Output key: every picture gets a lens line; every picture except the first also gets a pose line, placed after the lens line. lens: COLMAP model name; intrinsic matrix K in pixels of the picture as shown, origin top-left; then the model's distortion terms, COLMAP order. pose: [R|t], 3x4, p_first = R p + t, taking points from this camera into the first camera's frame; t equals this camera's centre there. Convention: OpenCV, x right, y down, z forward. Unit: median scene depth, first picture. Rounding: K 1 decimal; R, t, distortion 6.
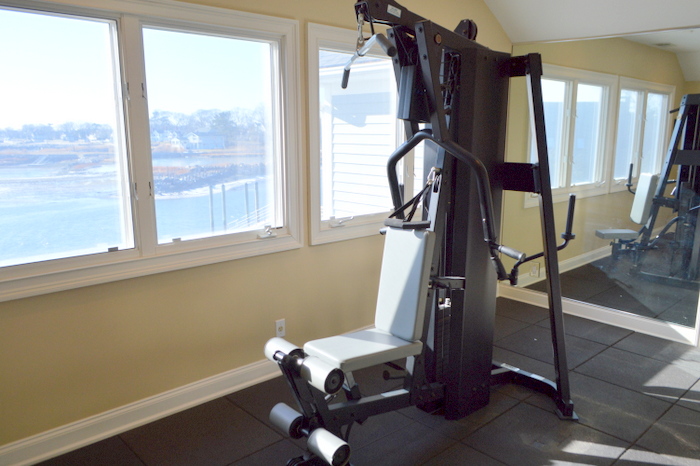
lens RADIAL K [[555.4, 0, 358.8], [0, 555.4, 229.3], [0, 0, 1]] dist [-0.007364, 0.004687]
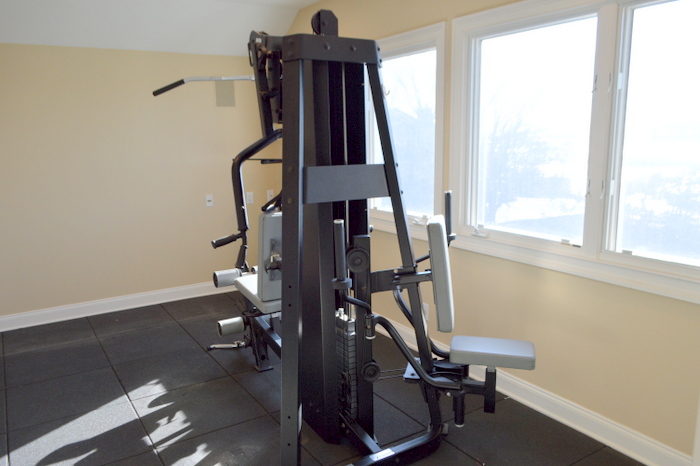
lens RADIAL K [[555.4, 0, 346.9], [0, 555.4, 236.6], [0, 0, 1]] dist [-0.007364, 0.004687]
pose [[-0.191741, 0.173591, -0.965972, 1.136429], [-0.175603, 0.962283, 0.207785, -0.205266], [0.965608, 0.209469, -0.154026, 1.233970]]
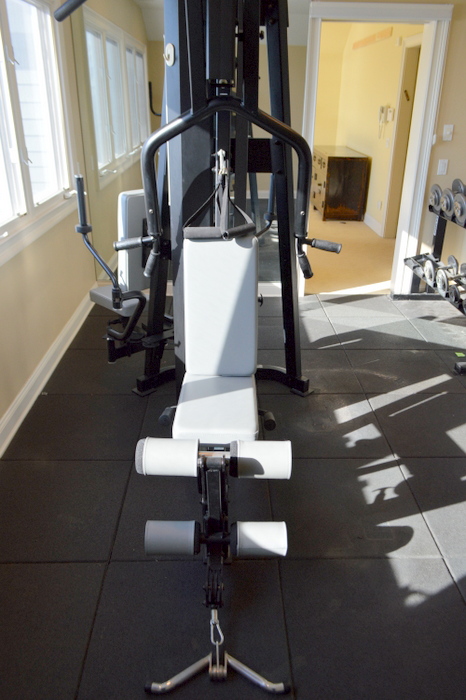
lens RADIAL K [[555.4, 0, 236.9], [0, 555.4, 350.4], [0, 0, 1]] dist [-0.007364, 0.004687]
pose [[0.664504, -0.311379, 0.679321, -0.425796], [0.136848, 0.944385, 0.299013, -0.074023], [-0.734648, -0.105732, 0.670159, 0.431126]]
